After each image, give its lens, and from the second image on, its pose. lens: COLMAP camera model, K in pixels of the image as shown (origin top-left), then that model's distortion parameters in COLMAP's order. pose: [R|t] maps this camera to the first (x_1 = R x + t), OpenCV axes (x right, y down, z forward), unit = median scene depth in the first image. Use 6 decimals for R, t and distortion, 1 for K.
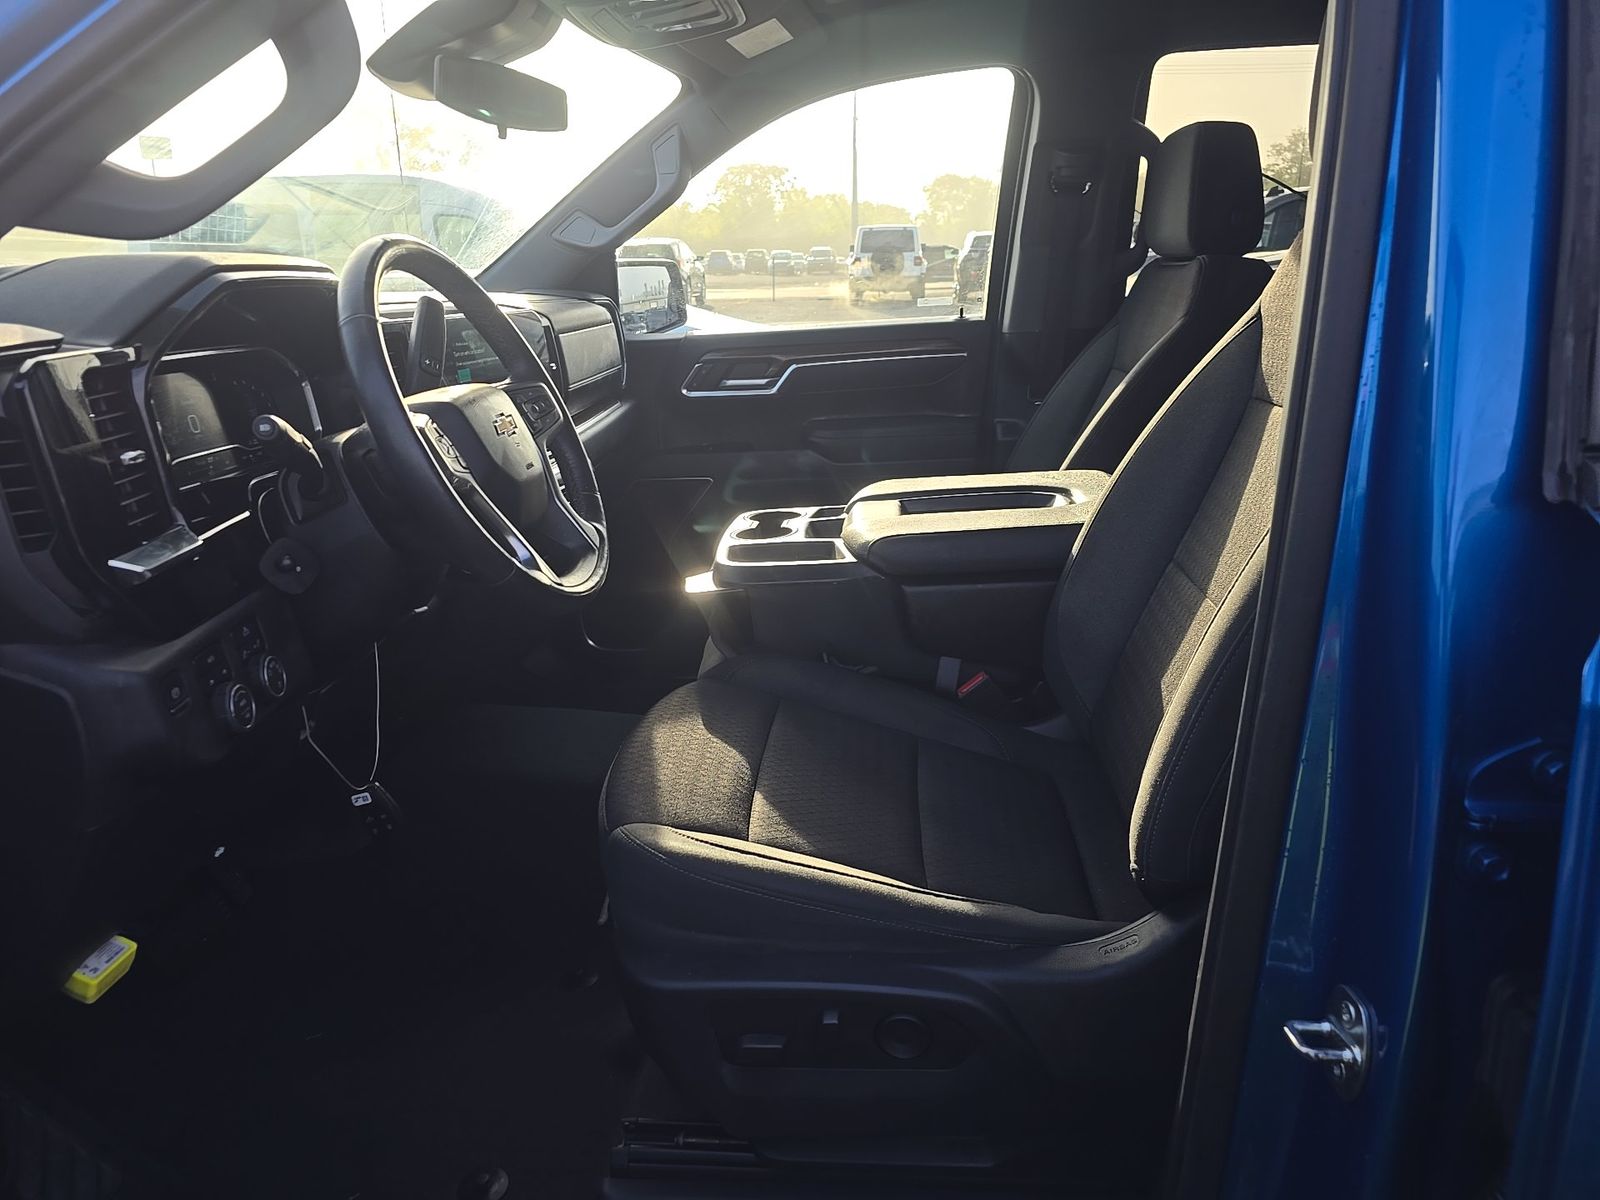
lens RADIAL K [[1057.6, 0, 791.5], [0, 1057.6, 606.7], [0, 0, 1]] dist [0.035313, -0.003738]
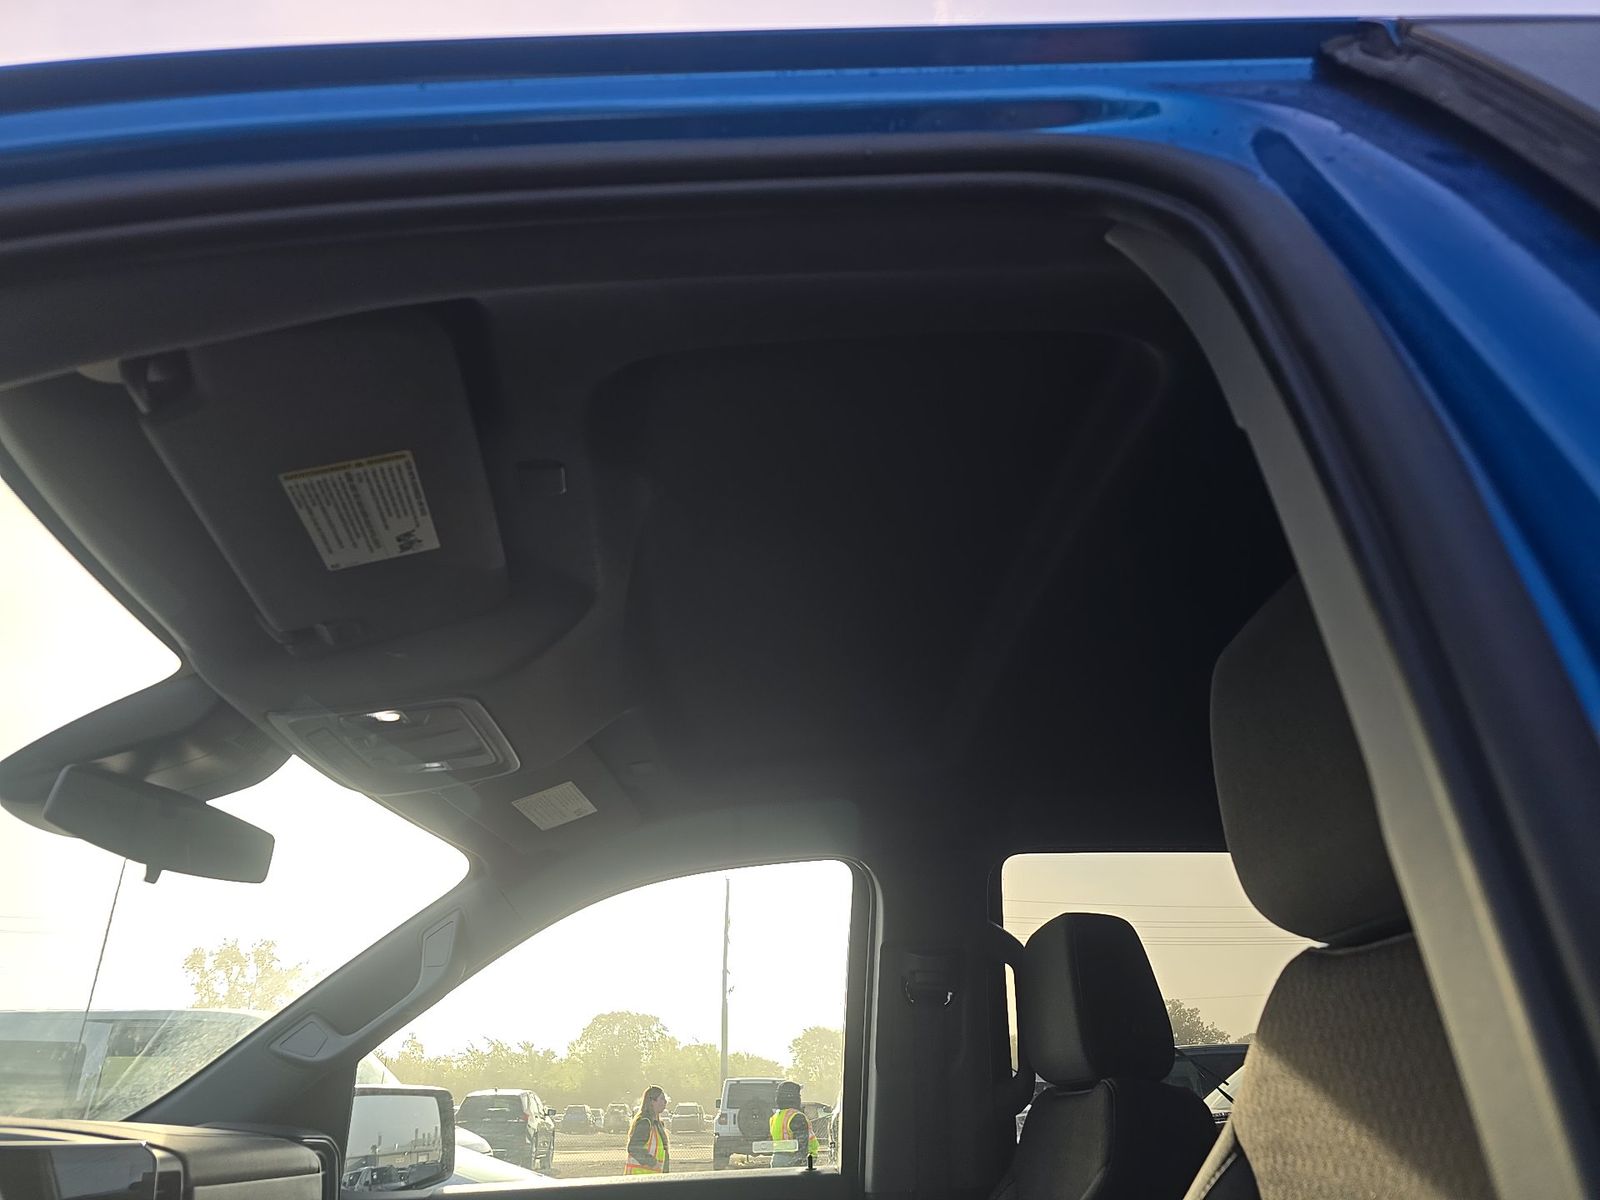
lens RADIAL K [[1057.6, 0, 791.5], [0, 1057.6, 606.7], [0, 0, 1]] dist [0.035313, -0.003738]
pose [[0.993643, 0.063581, 0.092909, 0.050538], [0.018404, 0.722422, -0.691208, -0.036499], [-0.111067, 0.688523, 0.716659, 0.179166]]
